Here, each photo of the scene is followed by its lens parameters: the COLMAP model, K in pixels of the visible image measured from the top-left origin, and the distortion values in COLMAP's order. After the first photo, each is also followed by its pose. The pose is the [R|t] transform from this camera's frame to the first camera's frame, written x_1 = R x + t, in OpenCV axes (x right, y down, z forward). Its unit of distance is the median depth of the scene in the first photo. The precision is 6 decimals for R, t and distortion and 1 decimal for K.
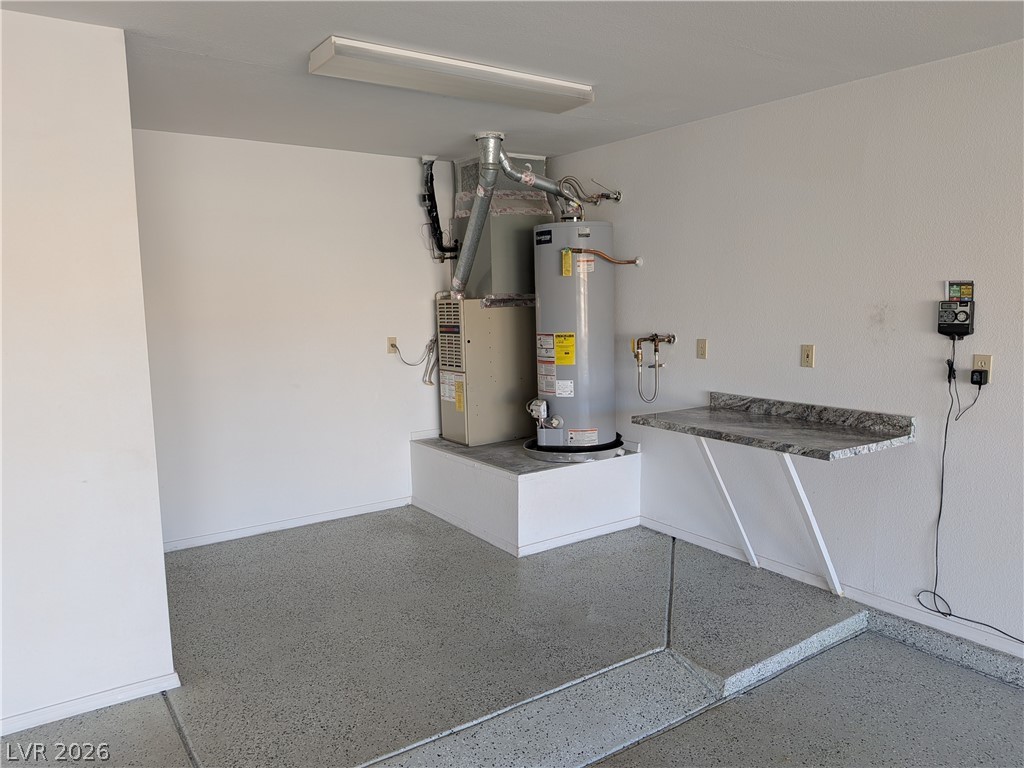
lens RADIAL K [[739.8, 0, 505.4], [0, 739.8, 384.9], [0, 0, 1]] dist [0.086423, -0.114915]
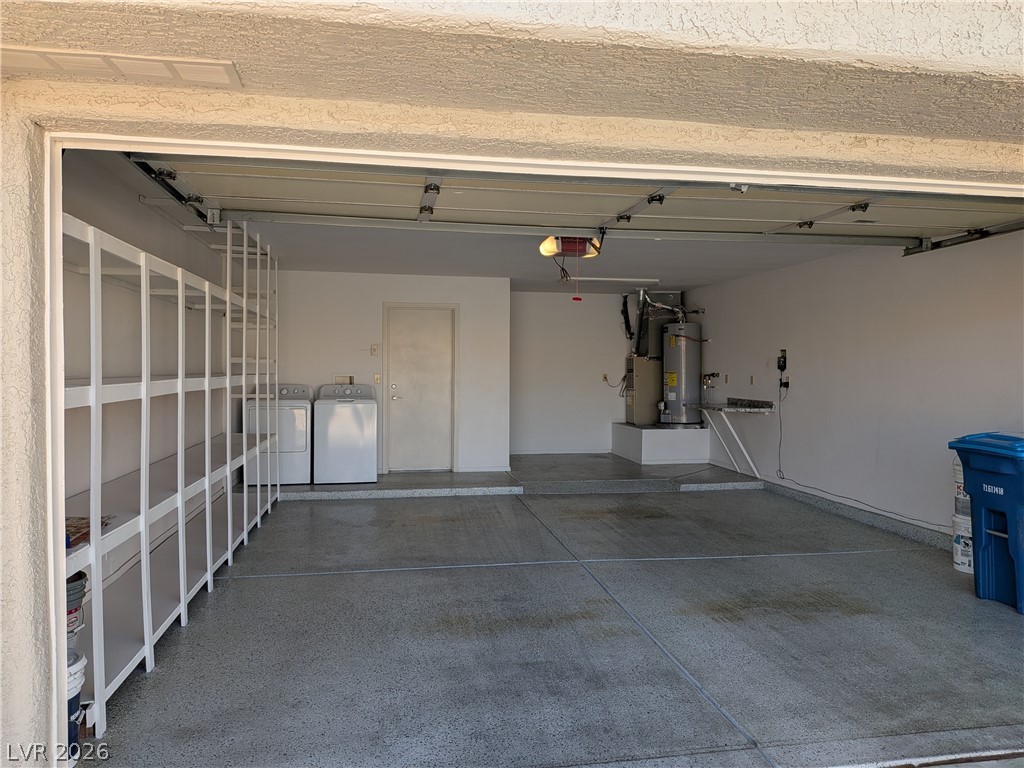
lens RADIAL K [[739.8, 0, 505.4], [0, 739.8, 384.9], [0, 0, 1]] dist [0.086423, -0.114915]
pose [[0.904865, 0.027576, -0.424804, 0.567609], [-0.067666, 0.994530, -0.079574, 0.180048], [0.420286, 0.100749, 0.901781, -1.220074]]
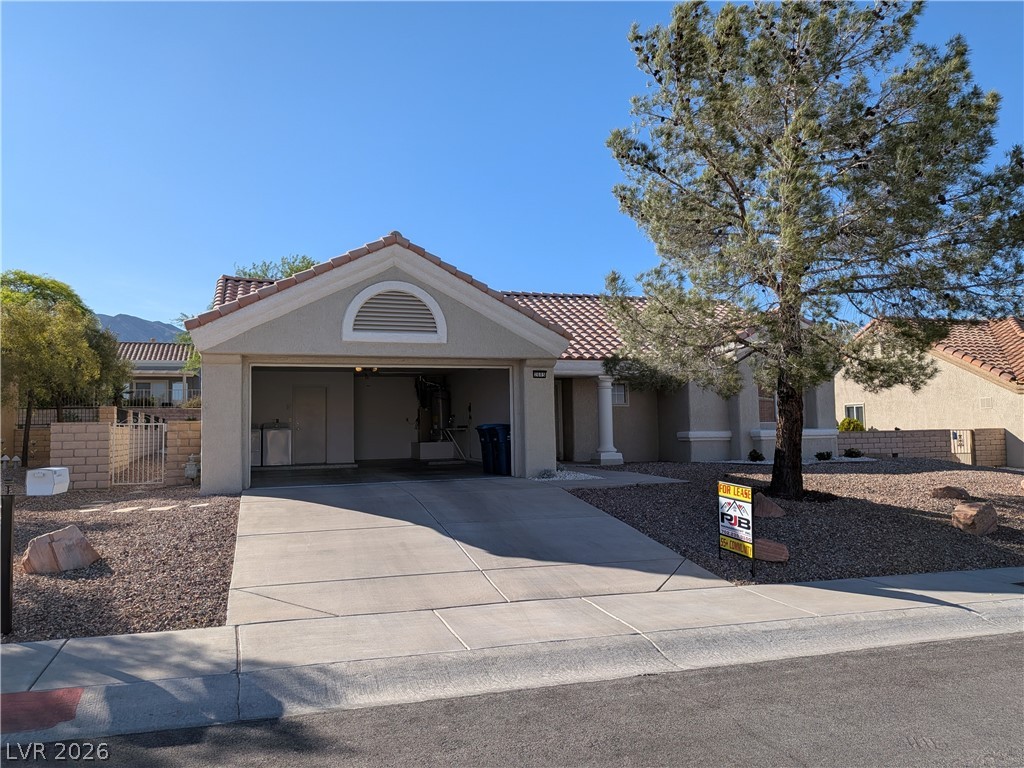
lens RADIAL K [[739.8, 0, 505.4], [0, 739.8, 384.9], [0, 0, 1]] dist [0.086423, -0.114915]
pose [[0.960679, -0.017826, -0.277090, 1.778098], [-0.032776, 0.983680, -0.176916, 0.549906], [0.275722, 0.179041, 0.944416, -3.294400]]
